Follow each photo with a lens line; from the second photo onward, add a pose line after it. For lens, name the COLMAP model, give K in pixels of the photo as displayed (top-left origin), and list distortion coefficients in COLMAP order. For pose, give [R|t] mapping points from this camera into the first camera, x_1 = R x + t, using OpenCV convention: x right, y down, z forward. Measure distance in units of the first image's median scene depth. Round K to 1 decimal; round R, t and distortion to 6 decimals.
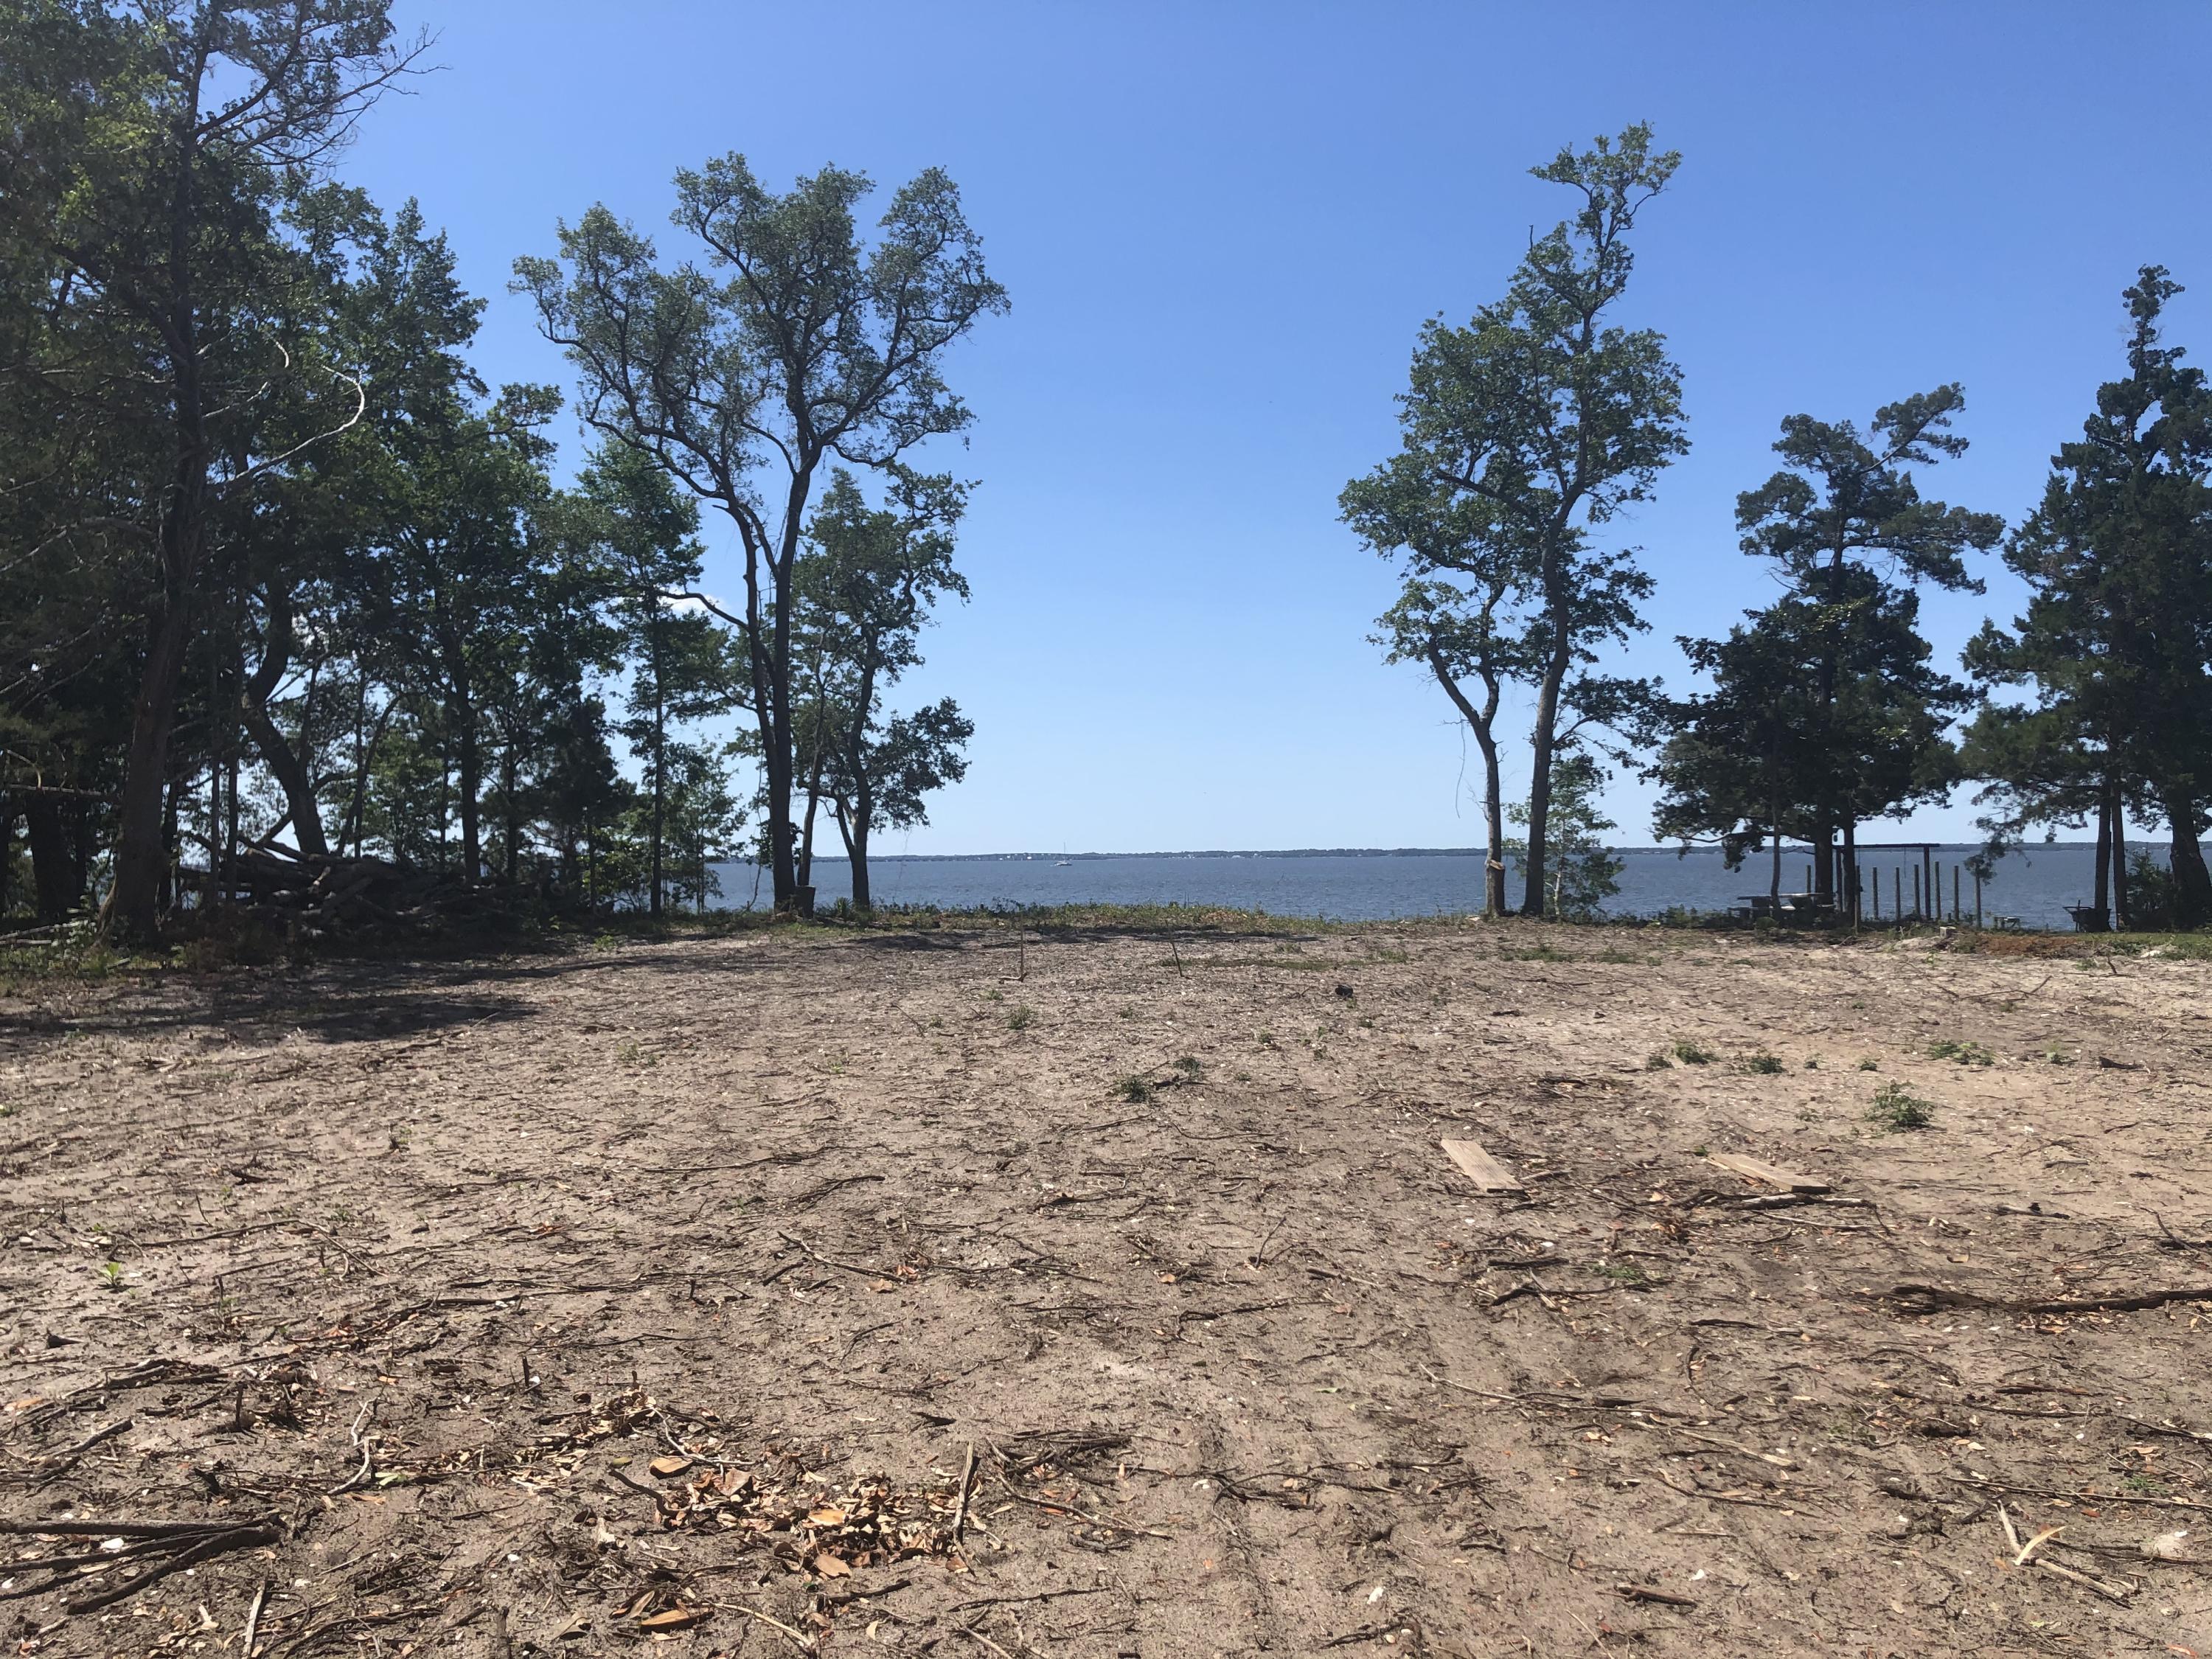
lens RADIAL K [[1803.4, 0, 1154.1], [0, 1803.4, 823.3], [0, 0, 1]] dist [0.526055, -0.000372]
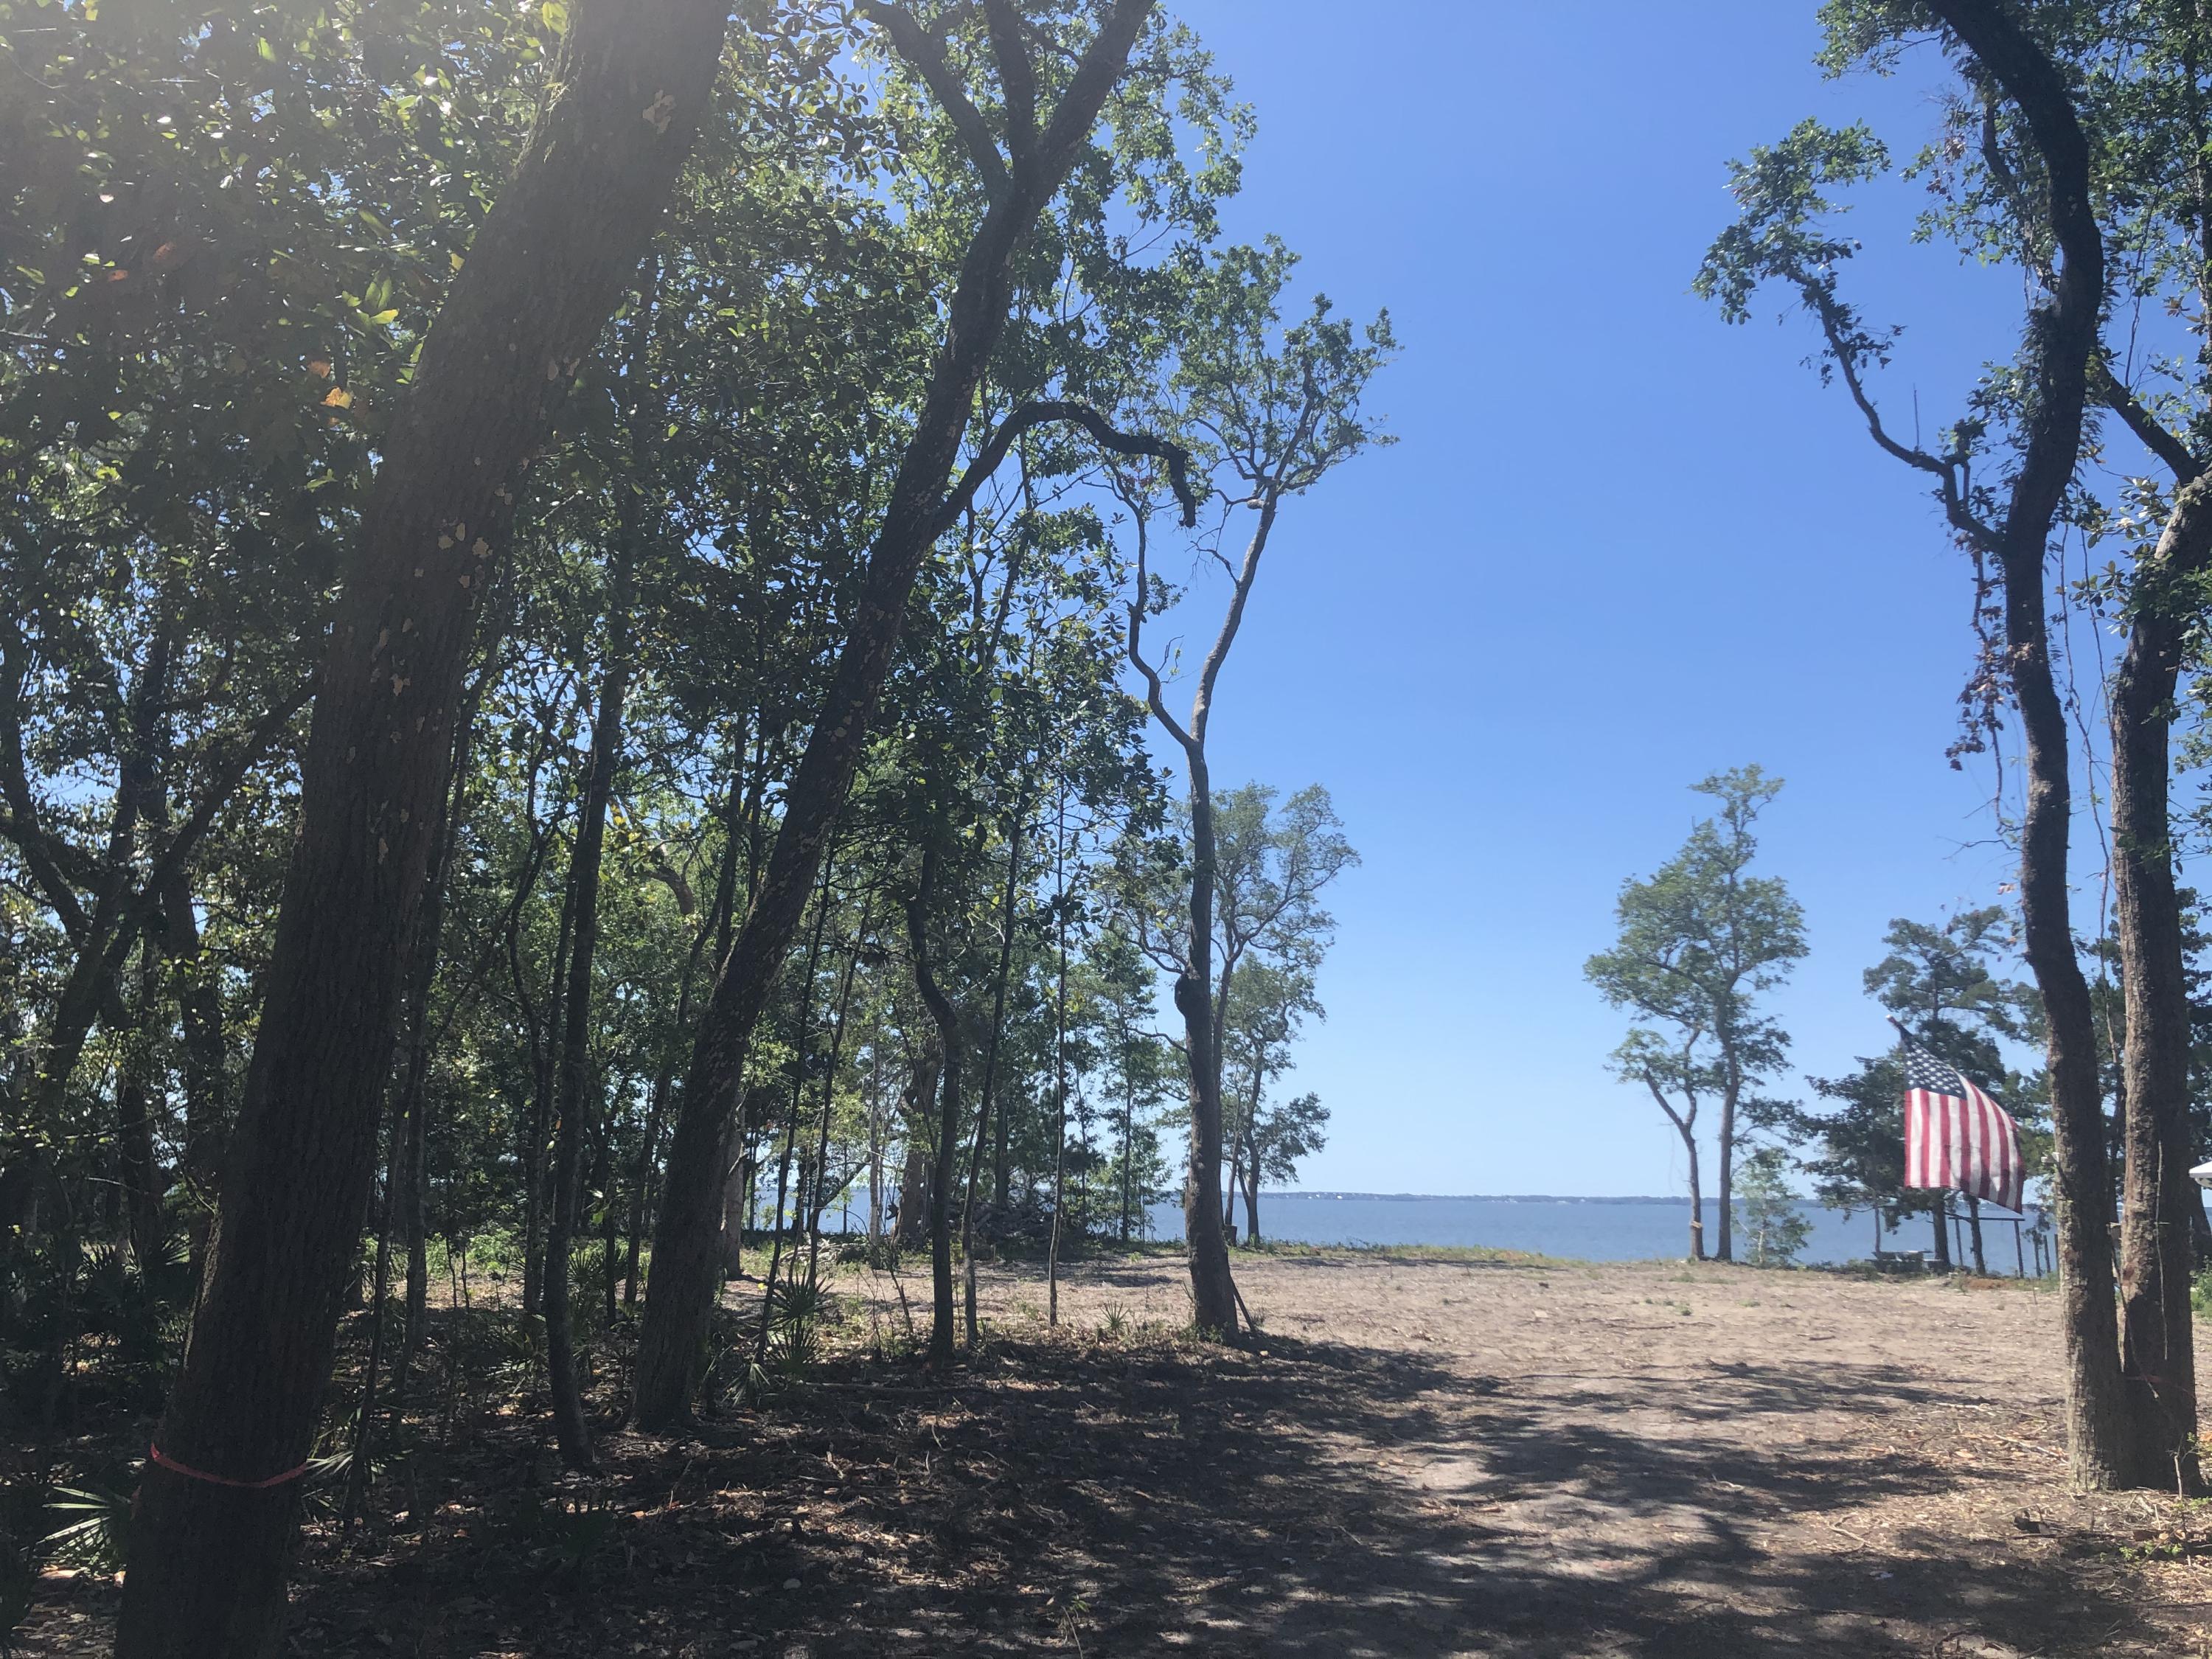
lens RADIAL K [[1814.5, 0, 1106.0], [0, 1814.5, 829.5], [0, 0, 1]] dist [0.135658, -0.193046]
pose [[0.981066, -0.019020, -0.192736, 0.009111], [-0.015611, 0.984162, -0.176585, -0.018395], [0.193042, 0.176251, 0.965231, -0.508069]]
